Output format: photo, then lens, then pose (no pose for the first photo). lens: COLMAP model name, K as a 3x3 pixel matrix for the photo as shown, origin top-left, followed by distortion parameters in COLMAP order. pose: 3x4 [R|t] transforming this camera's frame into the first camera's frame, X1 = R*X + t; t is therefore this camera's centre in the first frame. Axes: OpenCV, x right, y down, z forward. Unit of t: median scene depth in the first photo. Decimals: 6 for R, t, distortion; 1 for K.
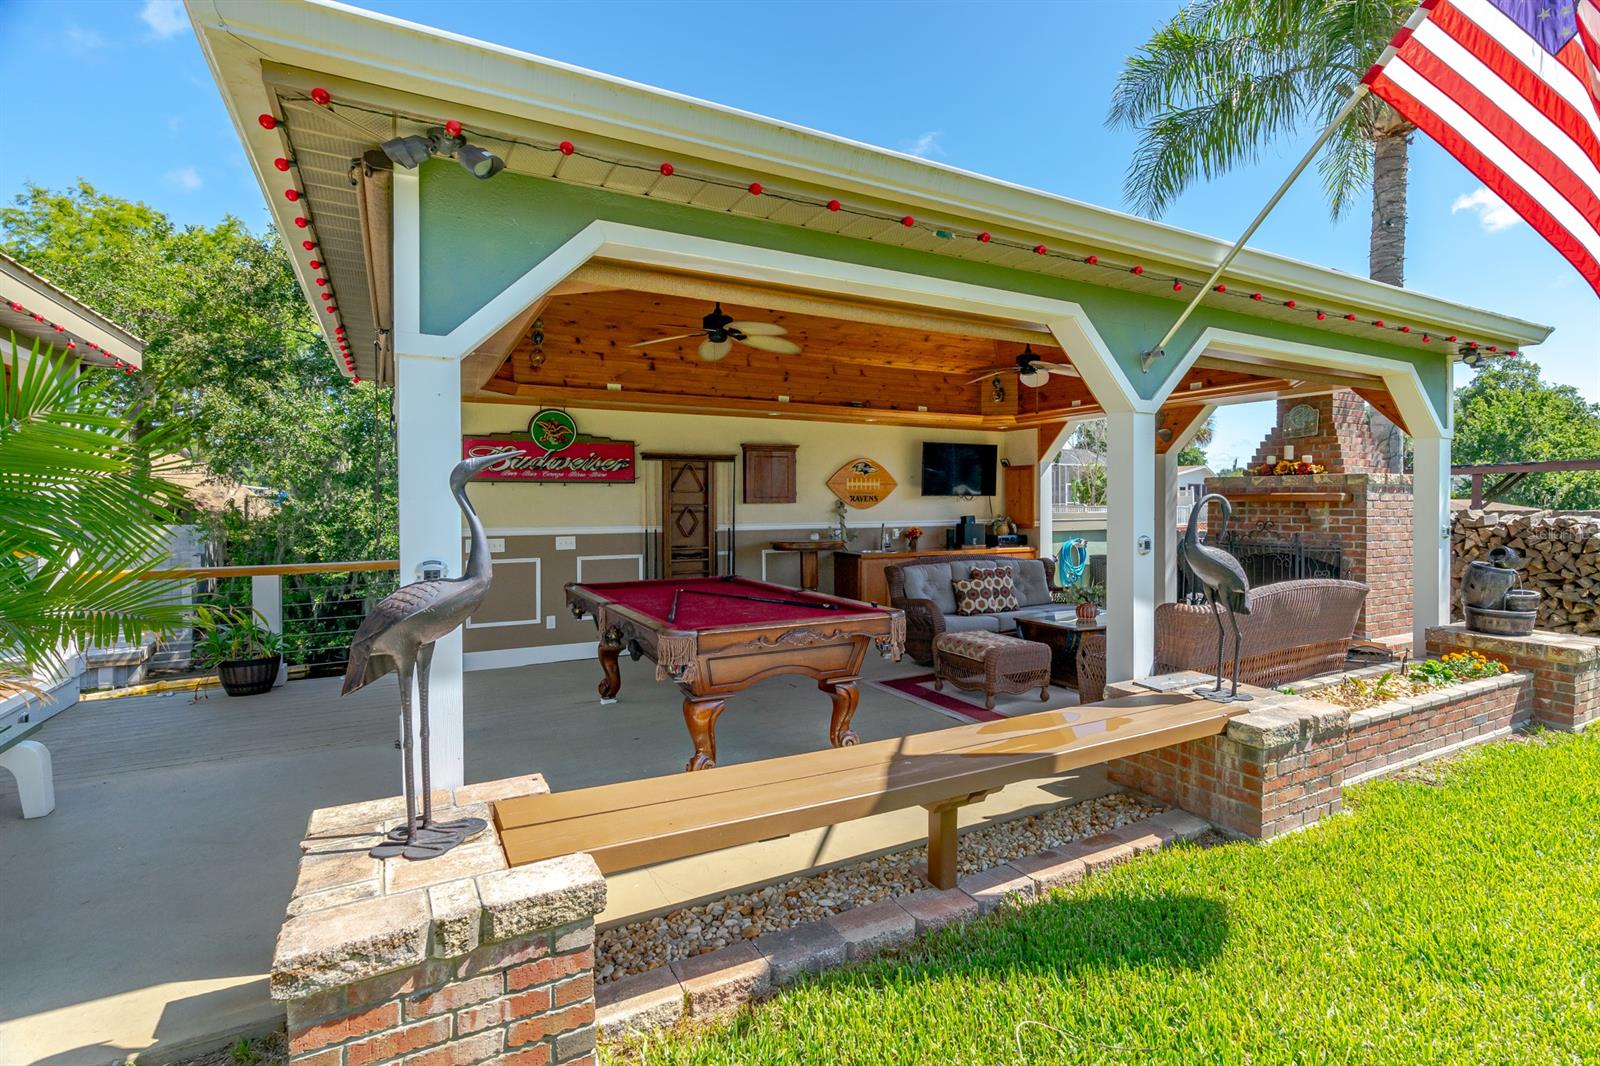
lens RADIAL K [[736.2, 0, 806.4], [0, 736.2, 520.6], [0, 0, 1]] dist [-0.005122, 0.000217]
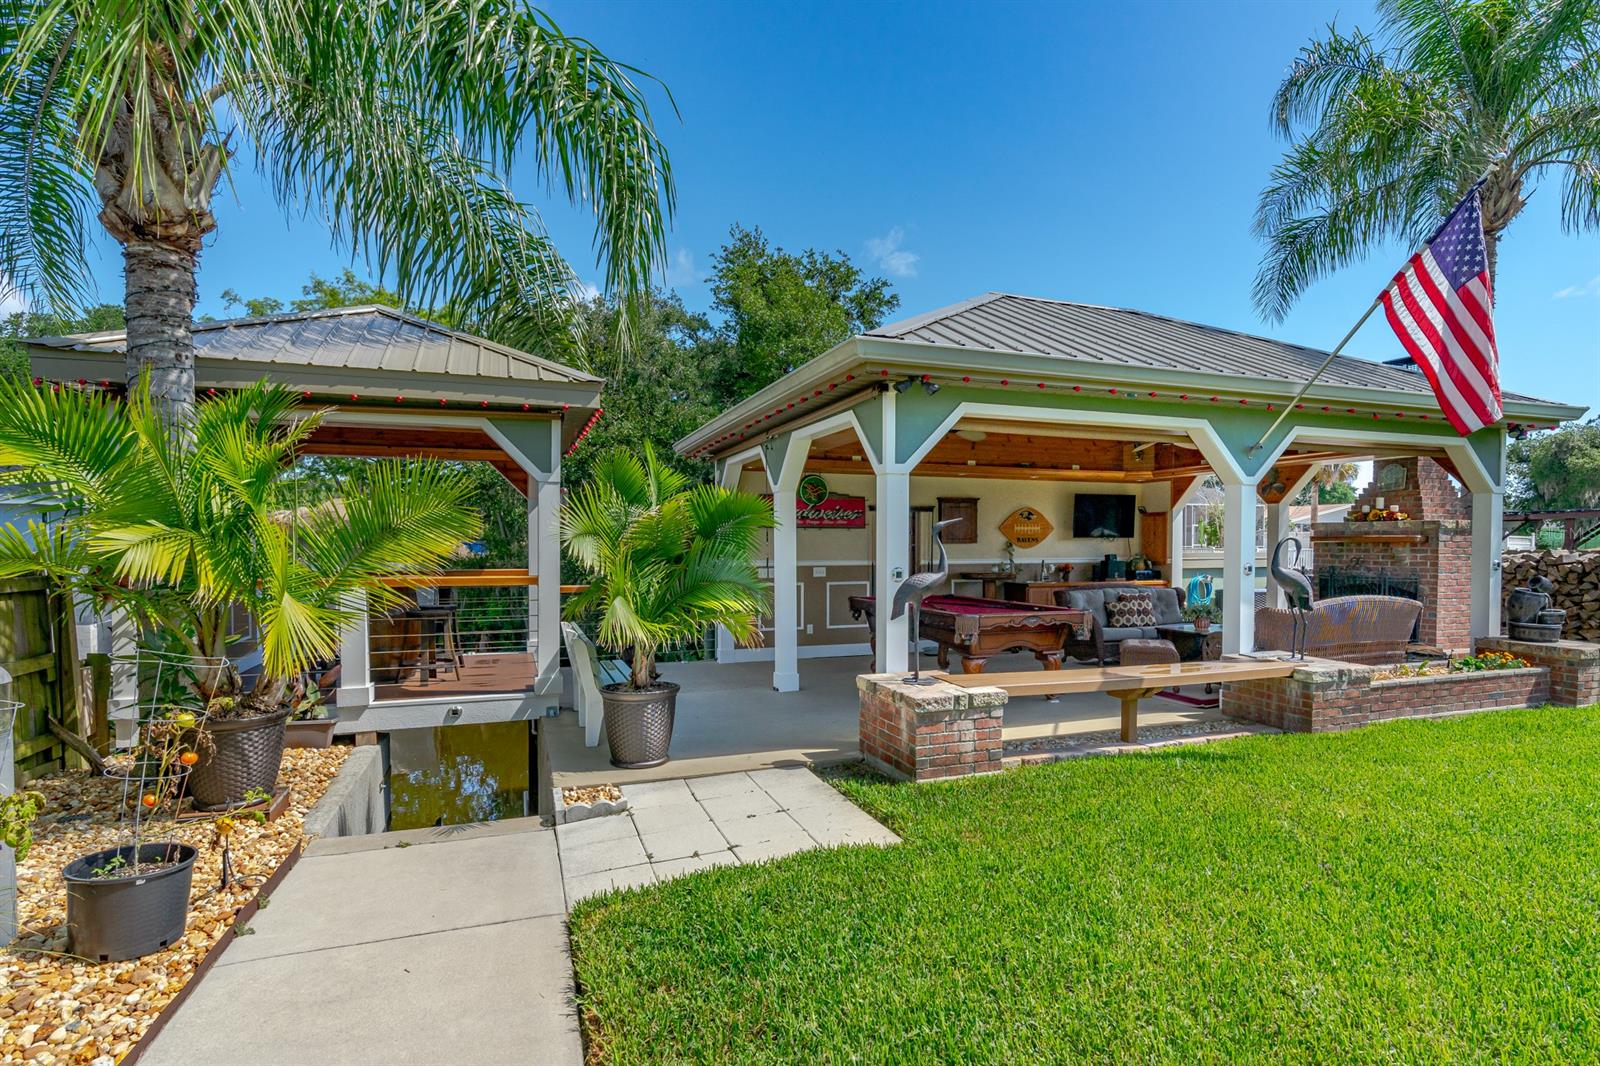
lens RADIAL K [[828.8, 0, 819.2], [0, 828.8, 580.9], [0, 0, 1]] dist [0.000398, -0.002241]
pose [[0.996582, 0.004461, -0.082493, -0.193114], [-0.002919, 0.999819, 0.018808, 0.017537], [0.082562, -0.018502, 0.996414, -0.527320]]
